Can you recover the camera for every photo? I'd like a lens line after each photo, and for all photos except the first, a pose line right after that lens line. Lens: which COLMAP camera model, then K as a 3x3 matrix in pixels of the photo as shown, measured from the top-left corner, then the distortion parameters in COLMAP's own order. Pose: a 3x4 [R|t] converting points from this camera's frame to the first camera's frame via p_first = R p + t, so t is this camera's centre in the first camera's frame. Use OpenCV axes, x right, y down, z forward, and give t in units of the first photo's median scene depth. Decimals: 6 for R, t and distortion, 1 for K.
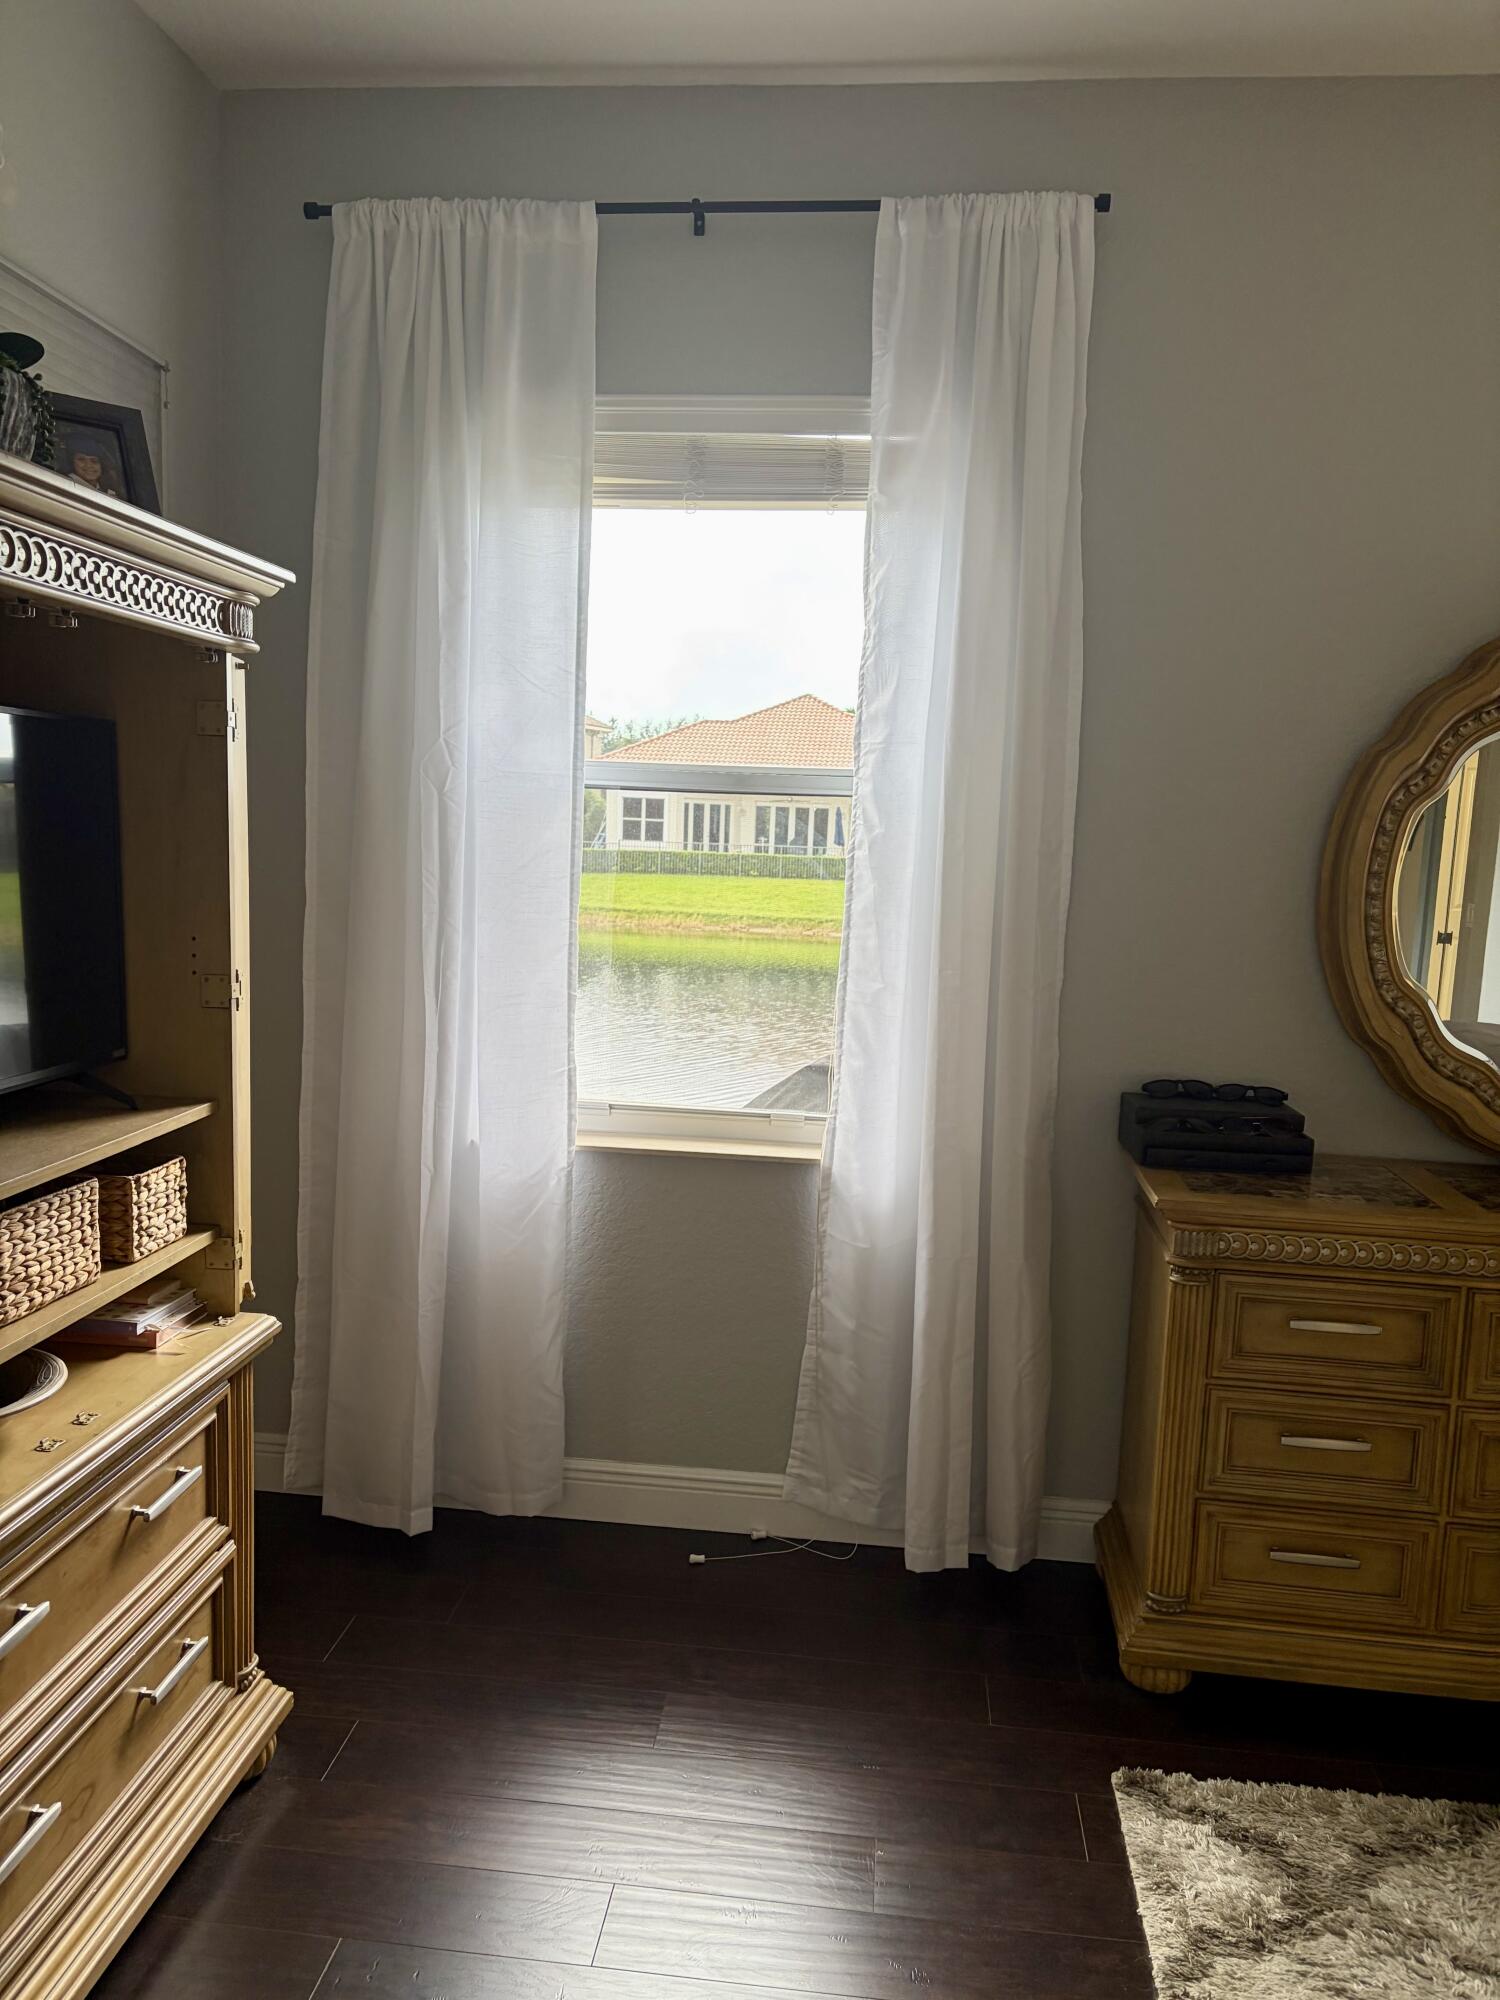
lens RADIAL K [[1513.6, 0, 755.1], [0, 1513.6, 1009.8], [0, 0, 1]] dist [0.070535, -0.083044]
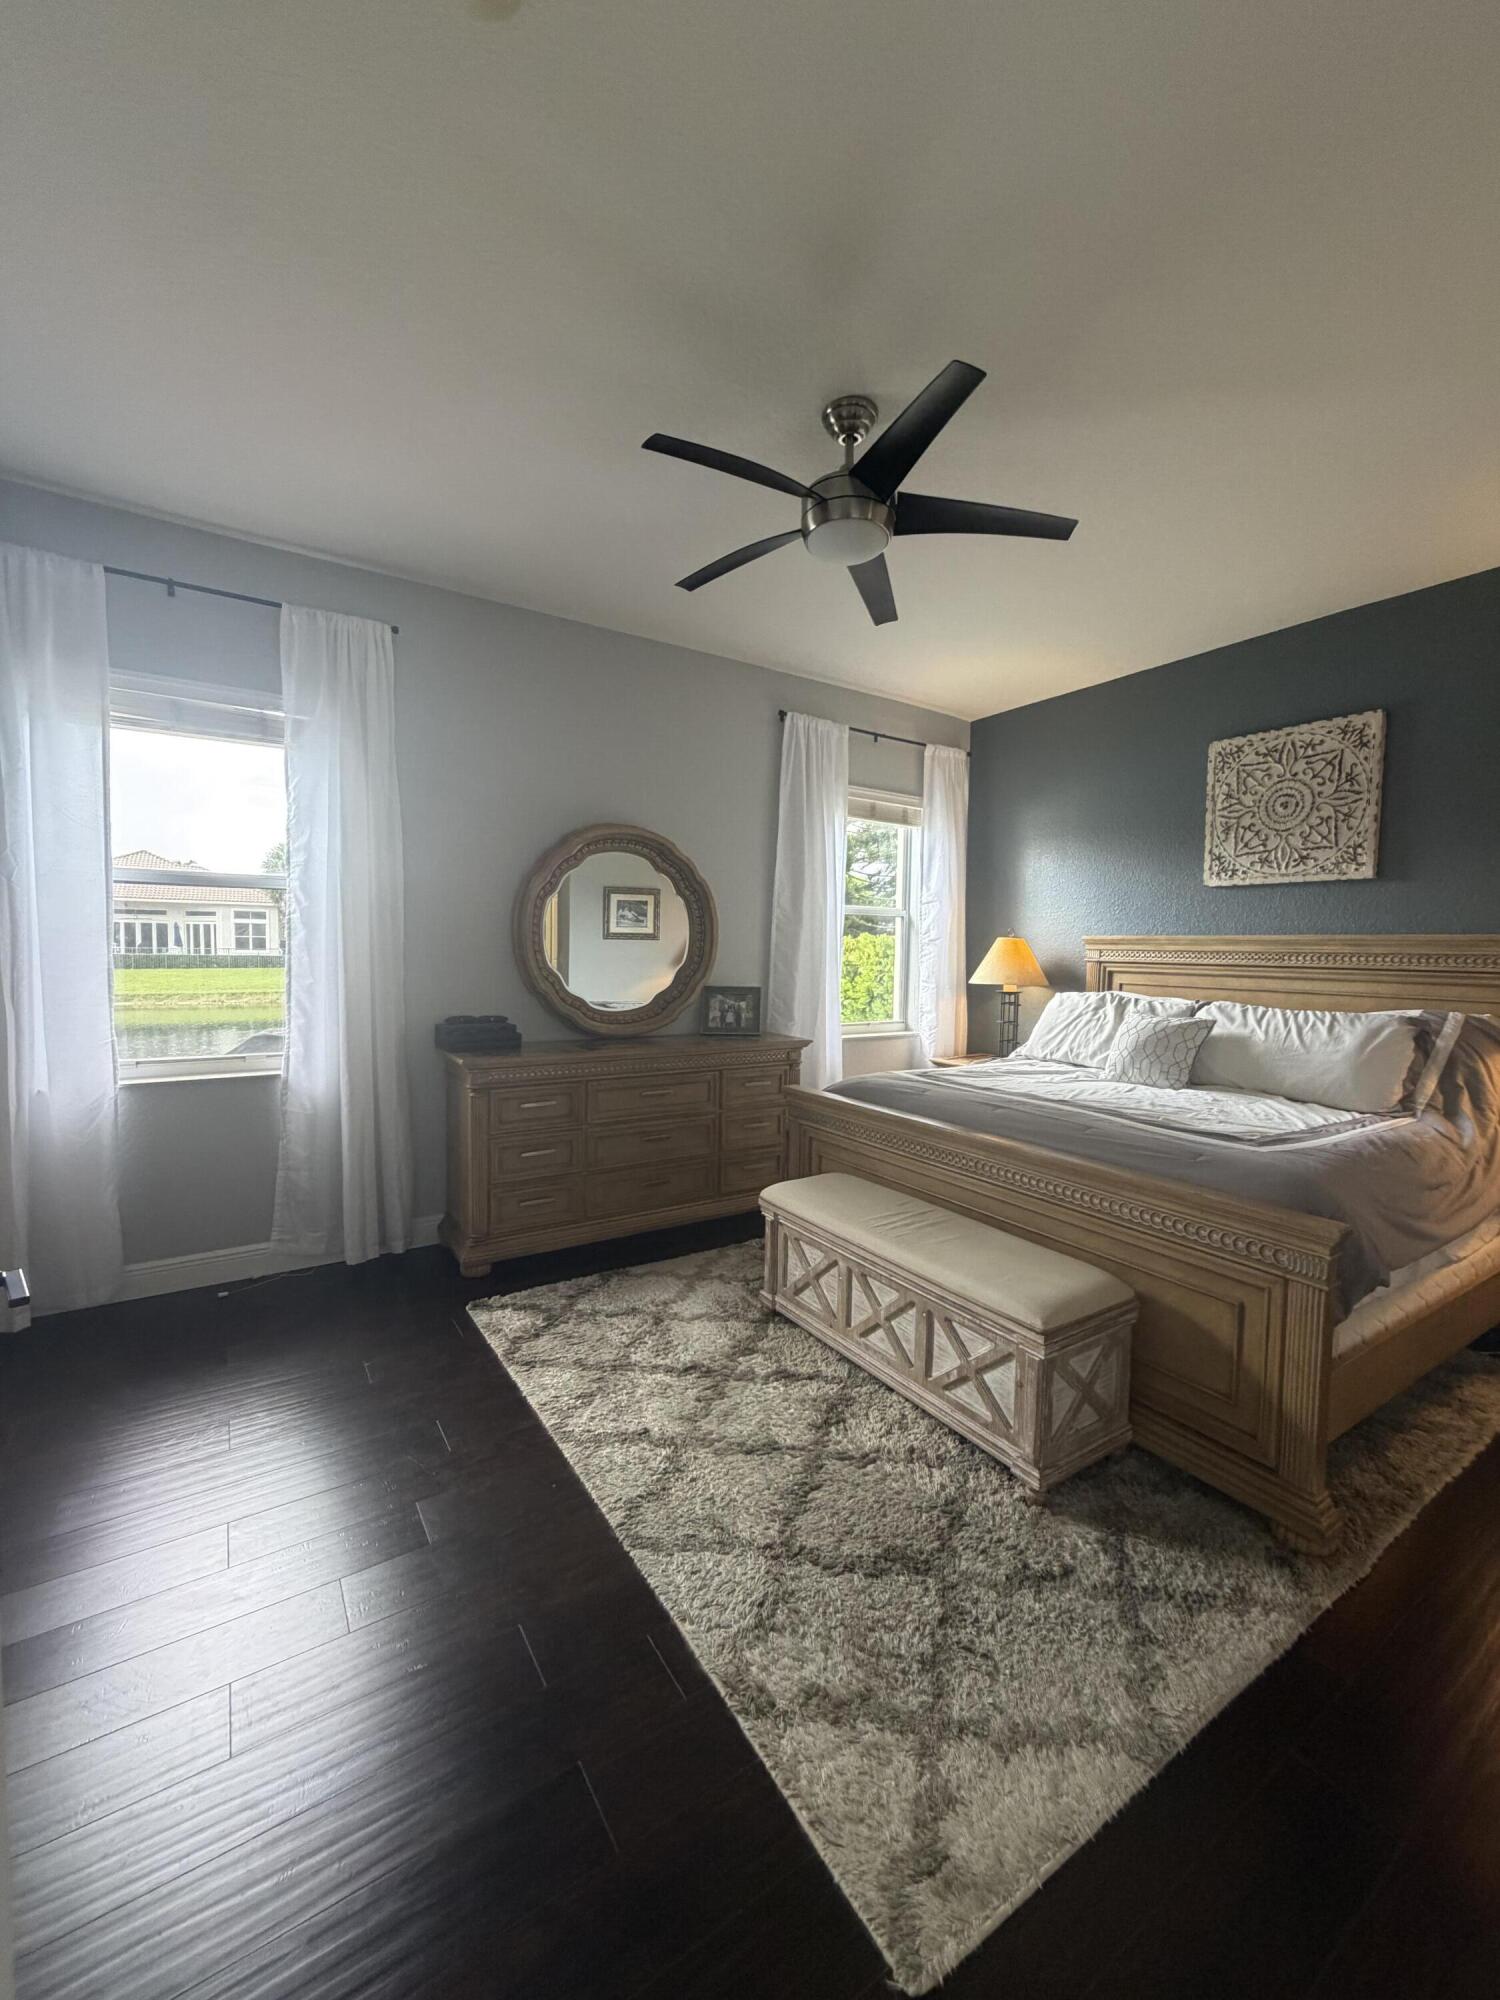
lens RADIAL K [[800.0, 0, 747.8], [0, 800.0, 995.8], [0, 0, 1]] dist [-0.000850, 0.000984]
pose [[0.776592, -0.064286, 0.626715, -0.152585], [0.090412, 0.995855, -0.009884, 0.075291], [-0.623482, 0.064339, 0.779186, -0.221585]]
